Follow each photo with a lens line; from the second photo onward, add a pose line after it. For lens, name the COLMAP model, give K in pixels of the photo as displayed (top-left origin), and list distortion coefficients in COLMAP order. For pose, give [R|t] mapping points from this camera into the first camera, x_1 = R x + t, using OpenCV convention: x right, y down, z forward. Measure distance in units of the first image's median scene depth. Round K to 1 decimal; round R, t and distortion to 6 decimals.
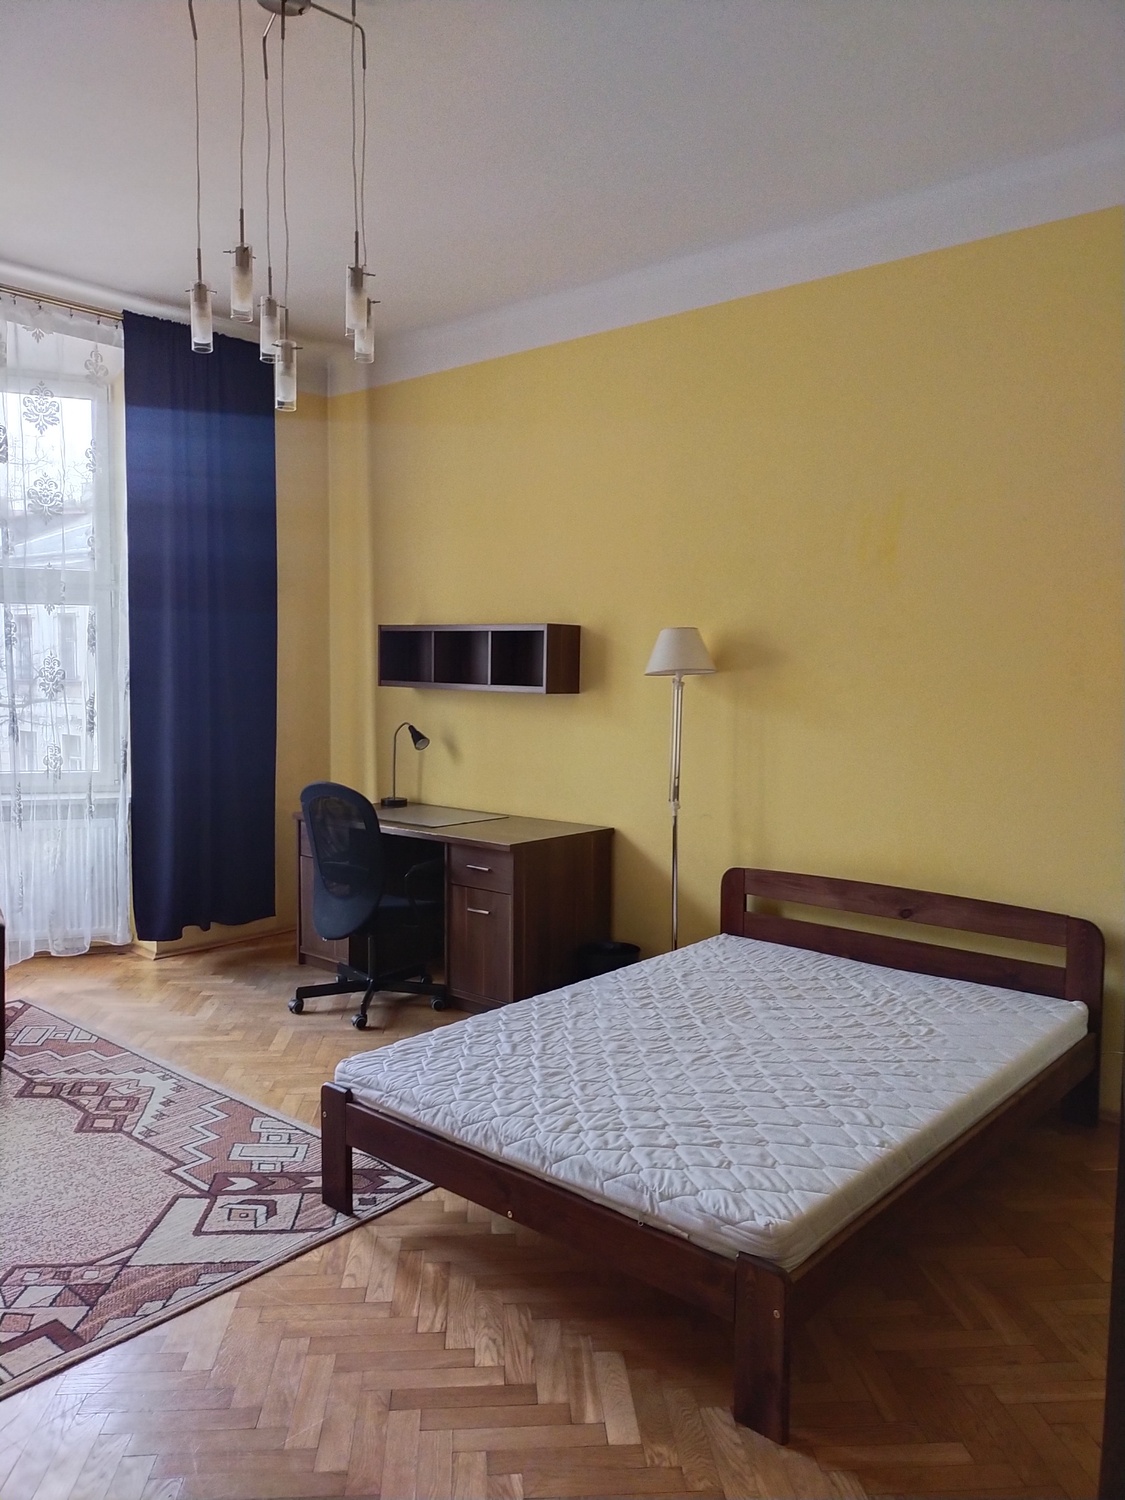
lens RADIAL K [[1114.5, 0, 564.1], [0, 1114.5, 757.0], [0, 0, 1]] dist [0.060999, -0.067612]
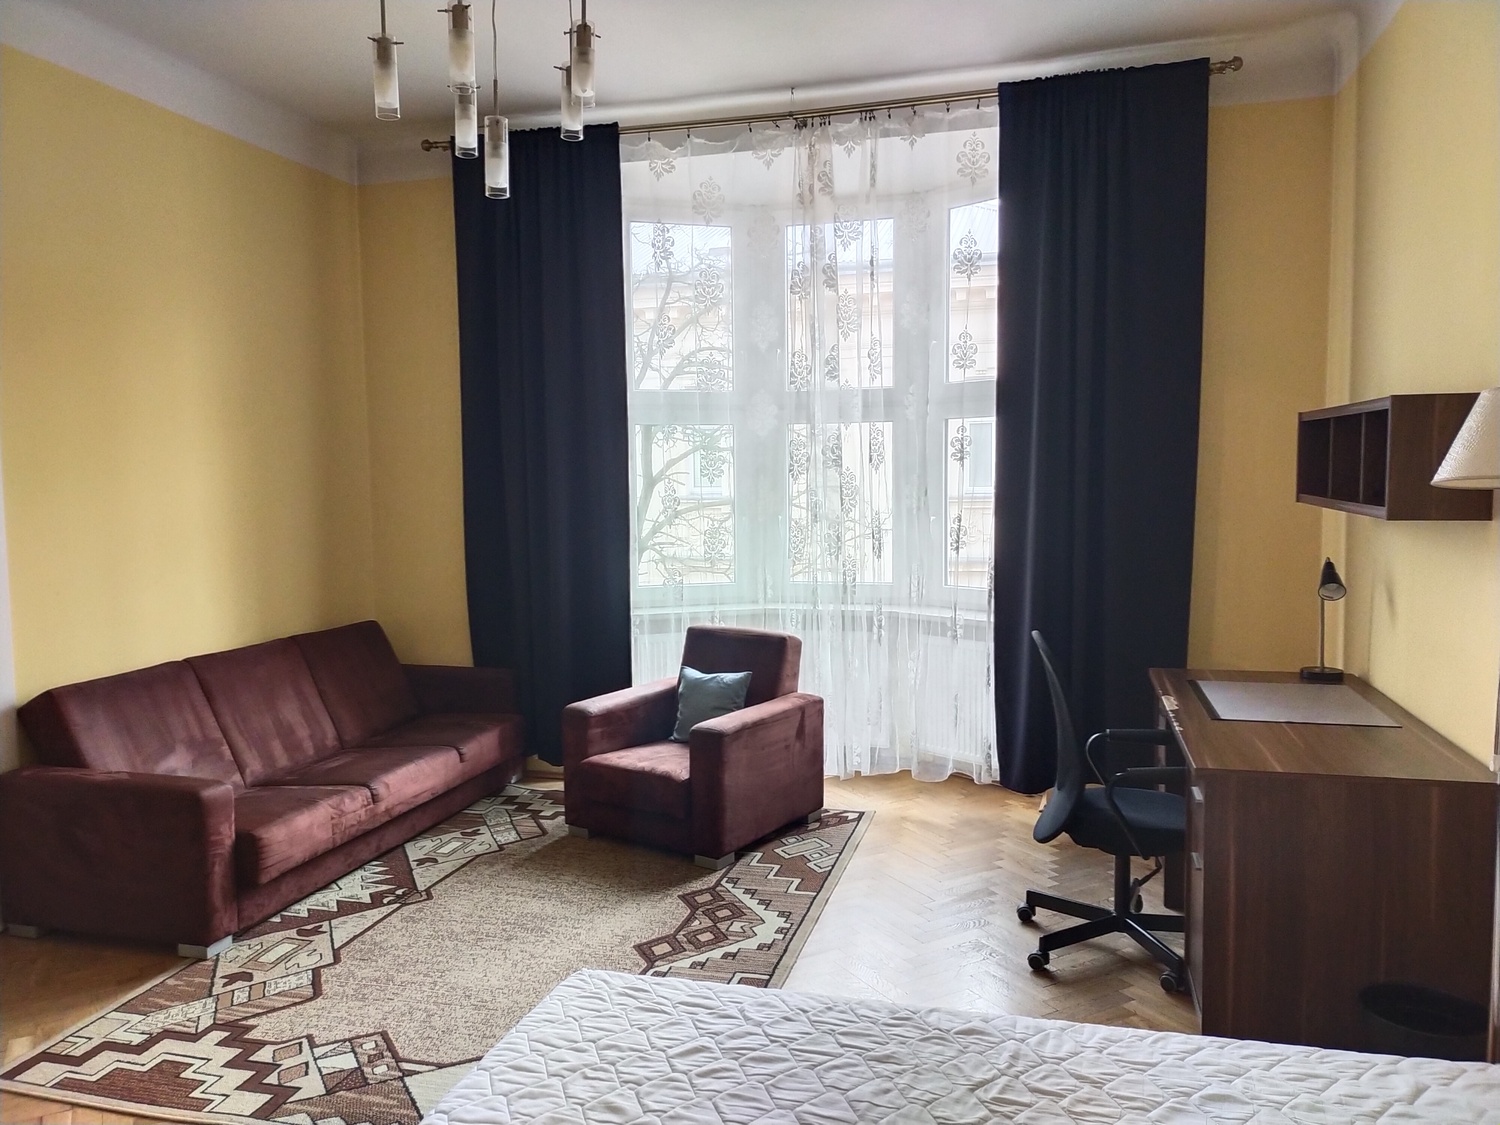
lens RADIAL K [[1114.5, 0, 750.1], [0, 1114.5, 555.6], [0, 0, 1]] dist [0.060999, -0.067612]
pose [[0.430597, 0.051443, -0.901077, 0.443390], [-0.052188, 0.998123, 0.032044, -0.049788], [0.901034, 0.033228, 0.432474, 0.565435]]
